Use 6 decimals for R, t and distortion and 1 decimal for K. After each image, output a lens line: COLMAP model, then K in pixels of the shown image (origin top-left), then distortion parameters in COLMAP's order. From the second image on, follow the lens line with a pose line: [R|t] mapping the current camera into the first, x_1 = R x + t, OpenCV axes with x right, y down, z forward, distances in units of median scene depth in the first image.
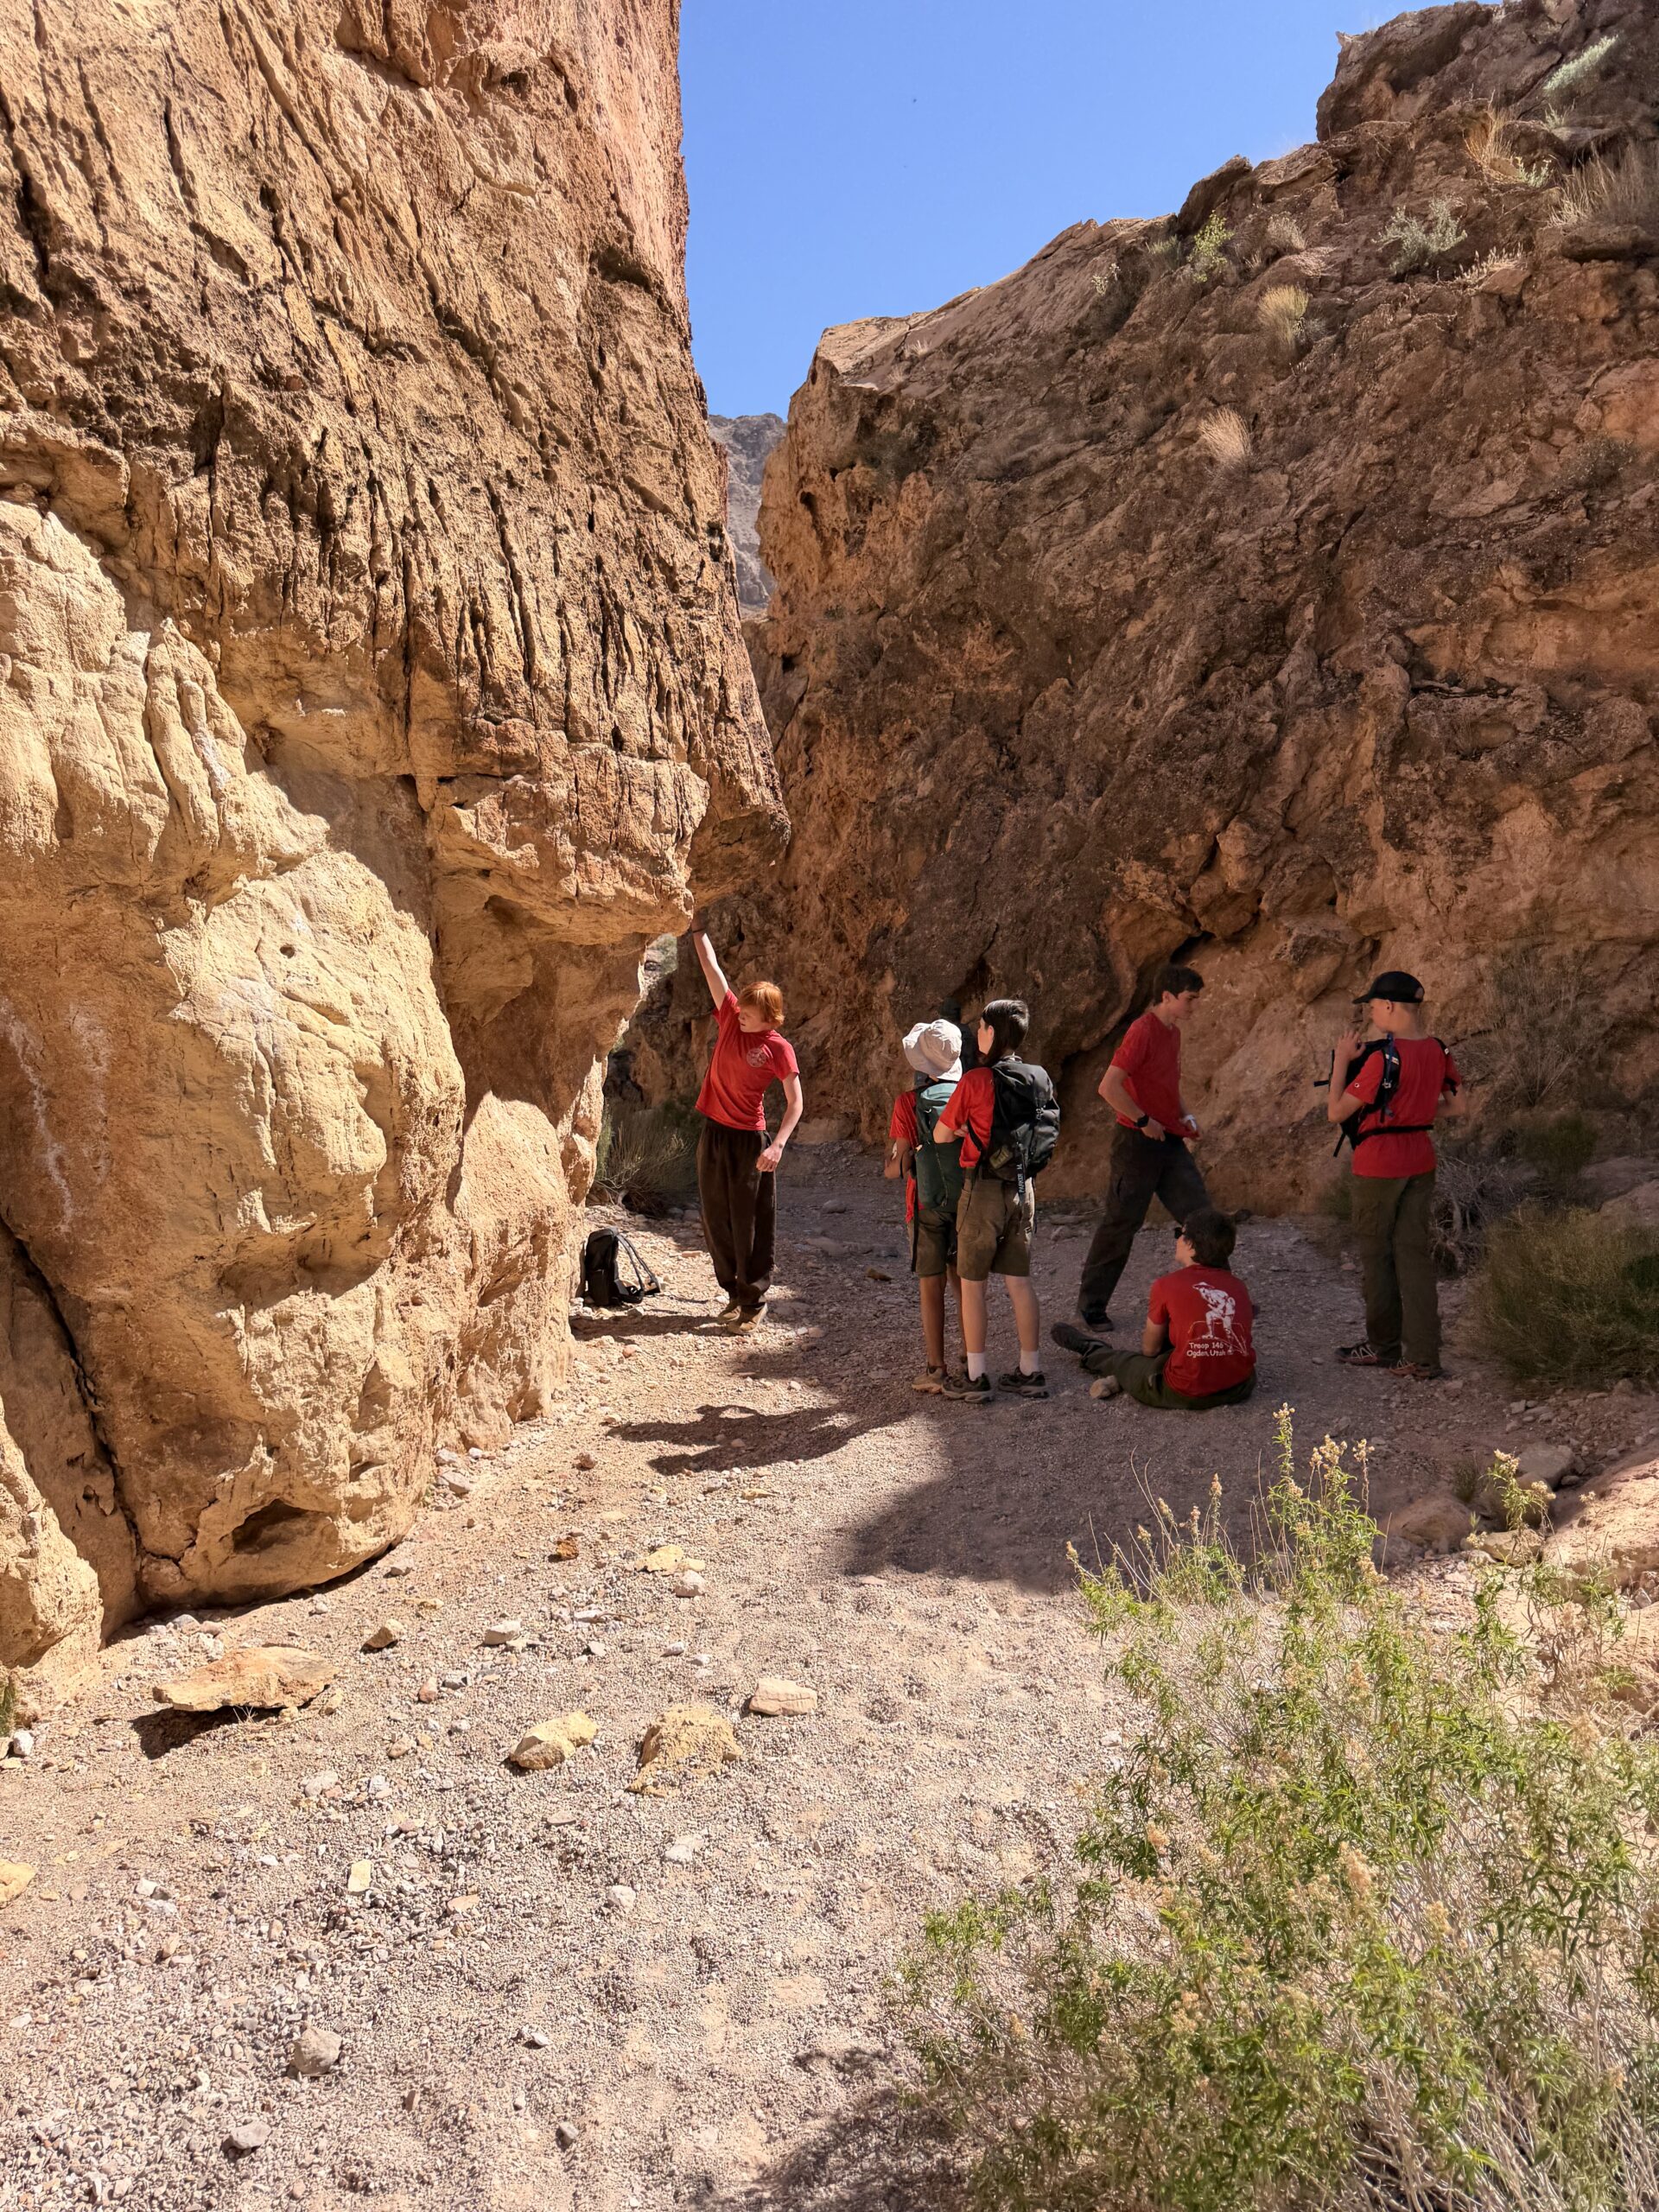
lens RADIAL K [[1595.1, 0, 792.9], [0, 1595.1, 1082.0], [0, 0, 1]] dist [0.168453, -0.367676]
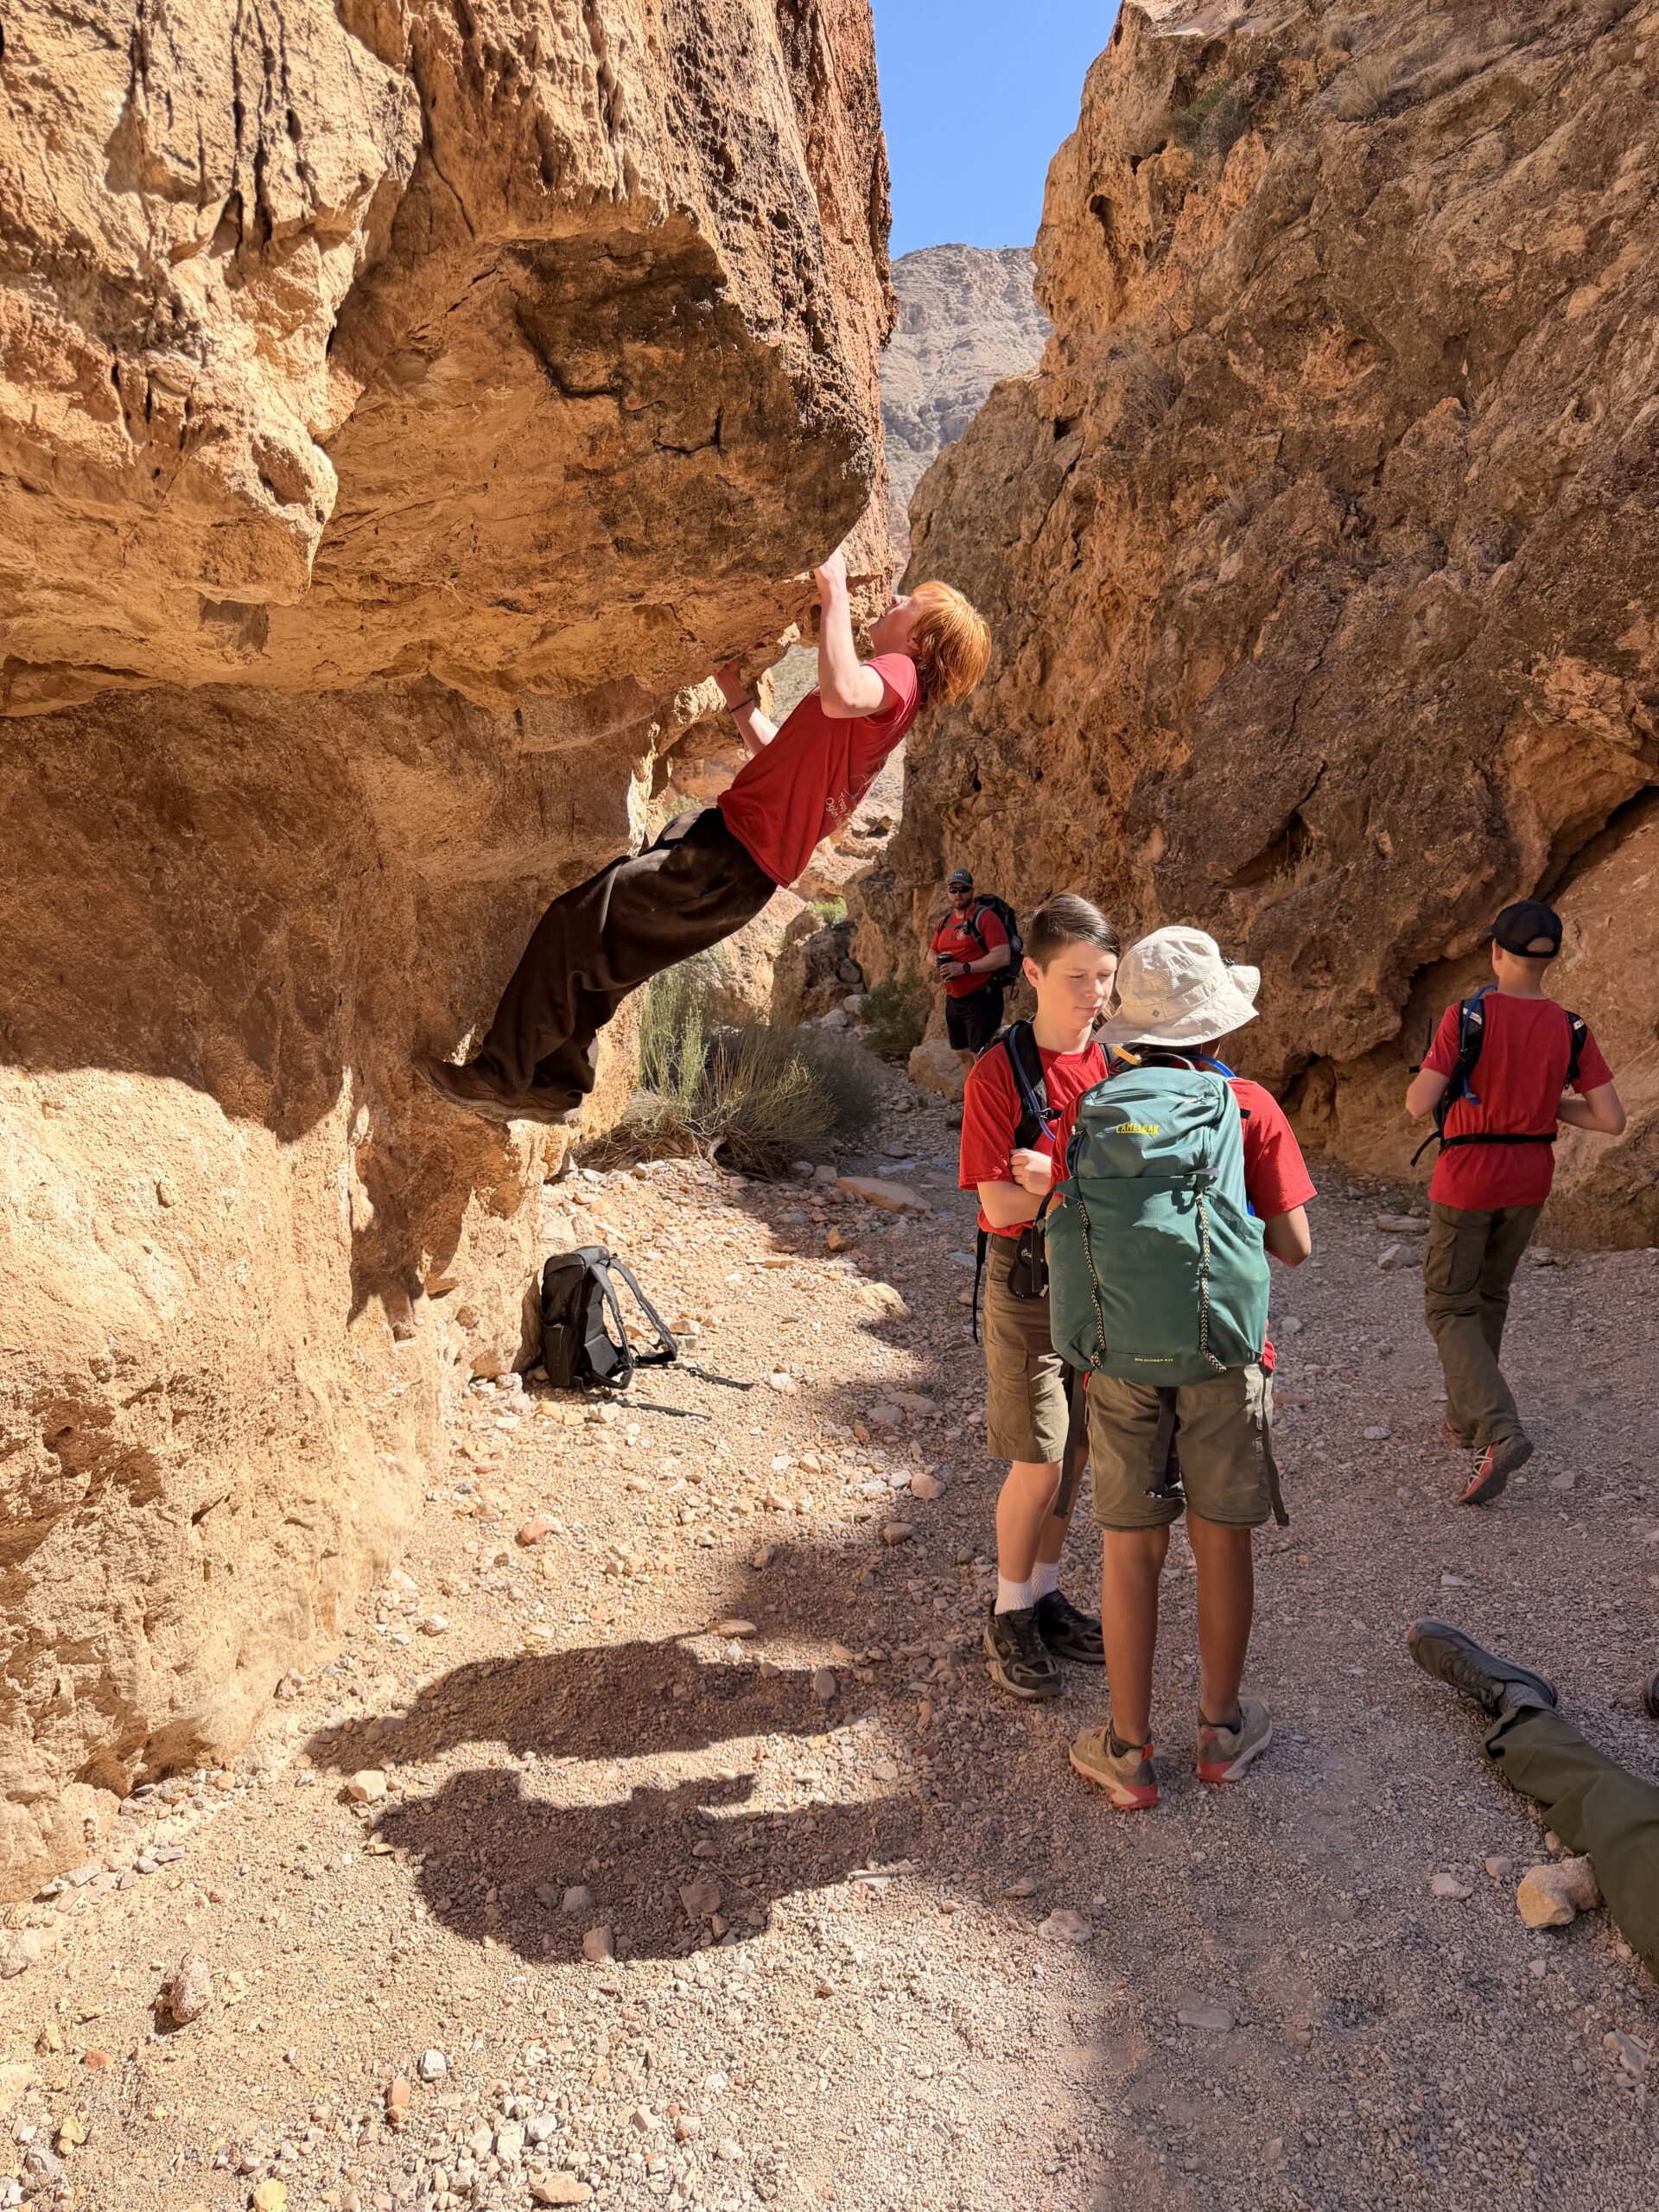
lens RADIAL K [[1551.8, 0, 806.3], [0, 1551.8, 1066.4], [0, 0, 1]] dist [0.016582, -0.005729]
pose [[0.983012, 0.061447, -0.172951, 0.032122], [-0.047805, 0.995488, 0.081969, -0.013373], [0.177208, -0.072309, 0.981514, 0.290403]]
